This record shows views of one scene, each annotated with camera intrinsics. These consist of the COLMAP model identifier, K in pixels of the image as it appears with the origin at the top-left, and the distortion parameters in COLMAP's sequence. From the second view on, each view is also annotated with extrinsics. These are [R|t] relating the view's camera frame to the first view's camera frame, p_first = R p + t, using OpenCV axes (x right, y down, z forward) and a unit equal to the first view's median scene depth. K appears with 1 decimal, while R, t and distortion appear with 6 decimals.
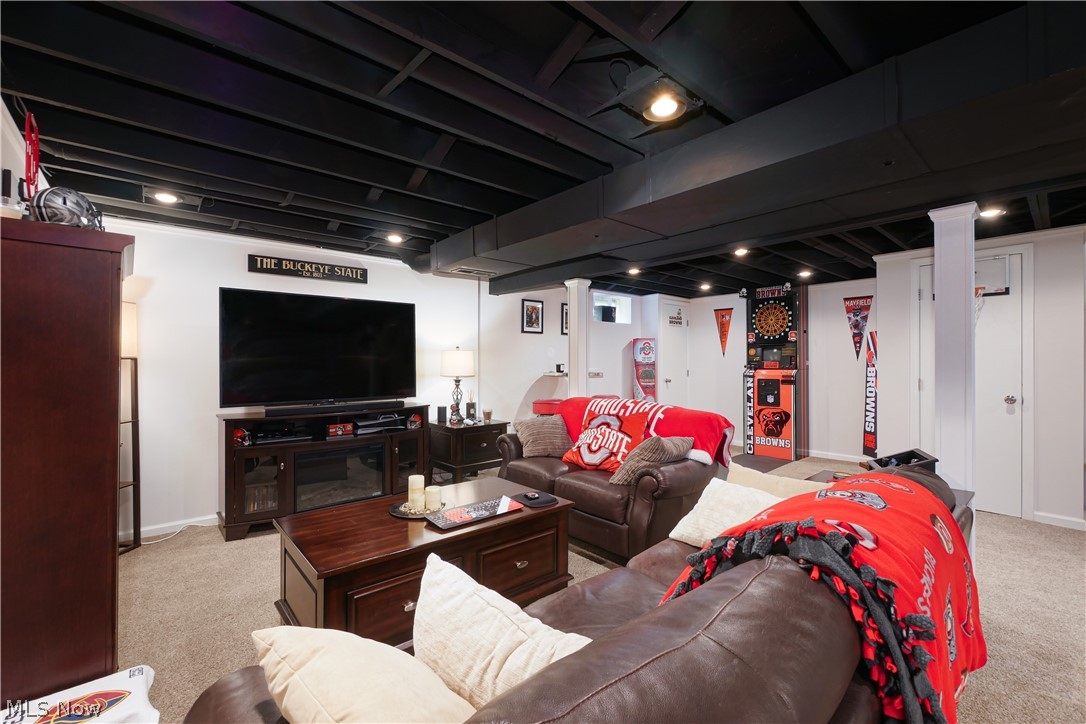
lens RADIAL K [[462.3, 0, 545.9], [0, 462.3, 363.2], [0, 0, 1]] dist [0.001174, -0.000845]
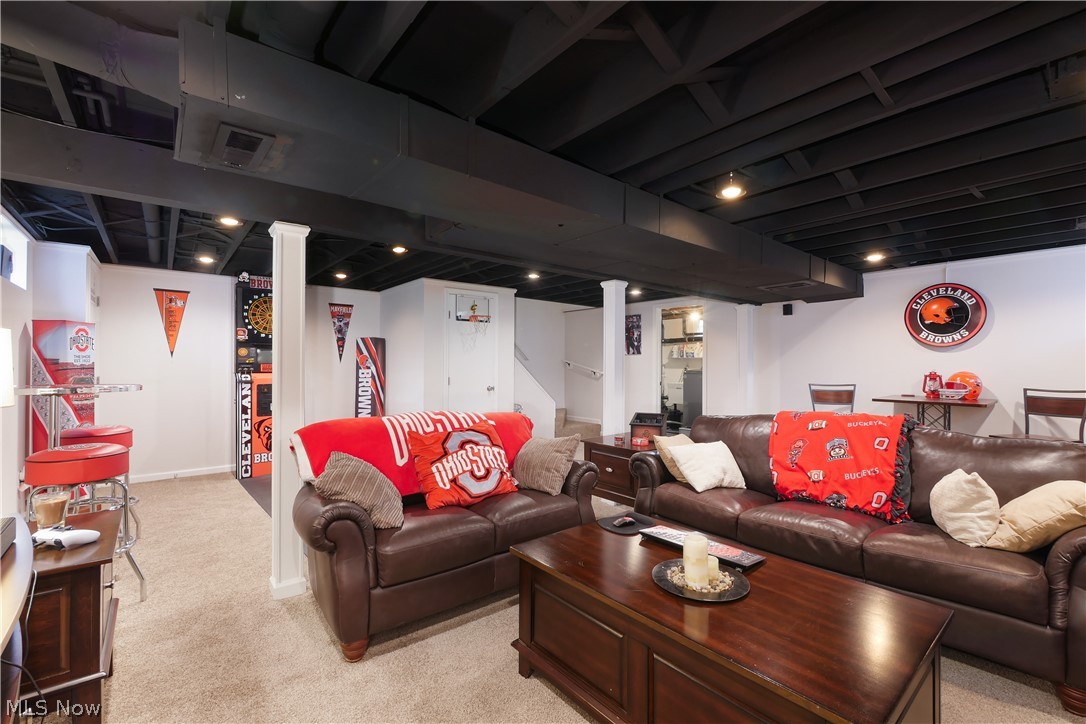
lens RADIAL K [[462.3, 0, 545.5], [0, 462.3, 363.5], [0, 0, 1]] dist [0.001174, -0.000845]
pose [[0.017874, 0.003610, 0.999834, -0.392038], [0.000284, 0.999993, -0.003616, -0.000947], [-0.999840, 0.000348, 0.017872, 0.500705]]
